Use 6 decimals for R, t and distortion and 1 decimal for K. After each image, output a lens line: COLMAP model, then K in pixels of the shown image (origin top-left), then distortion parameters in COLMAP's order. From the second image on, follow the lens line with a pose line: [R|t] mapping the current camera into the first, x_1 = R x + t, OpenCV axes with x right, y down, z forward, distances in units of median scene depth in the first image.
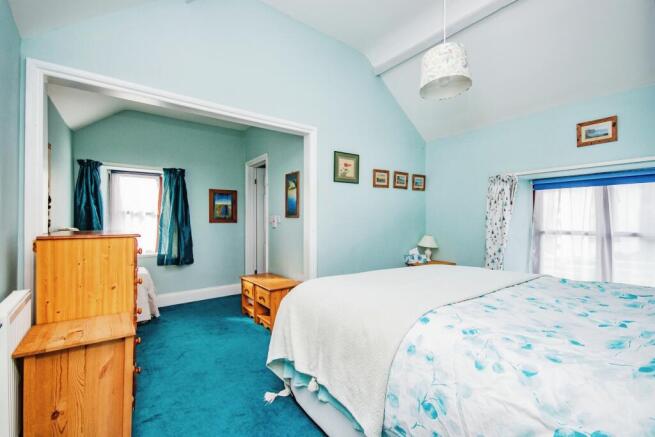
lens RADIAL K [[288.3, 0, 328.0], [0, 288.3, 219.4], [0, 0, 1]] dist [0.021189, 0.000150]
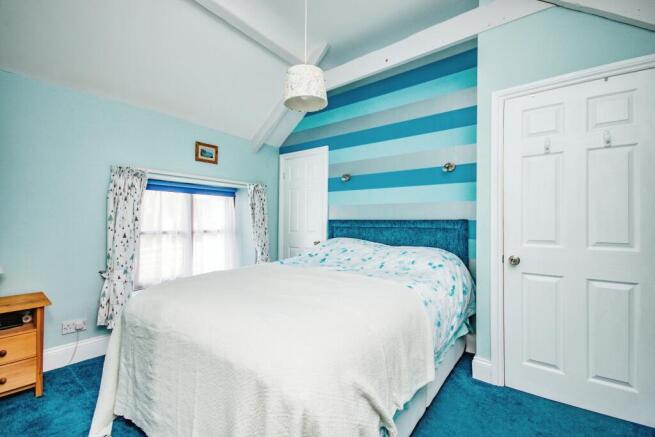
lens RADIAL K [[288.3, 0, 328.0], [0, 288.3, 217.4], [0, 0, 1]] dist [0.021189, 0.000150]
pose [[-0.288059, 0.007549, 0.957583, -0.391109], [-0.004269, 0.999949, -0.009168, -0.003127], [-0.957603, -0.006728, -0.288012, 0.721070]]
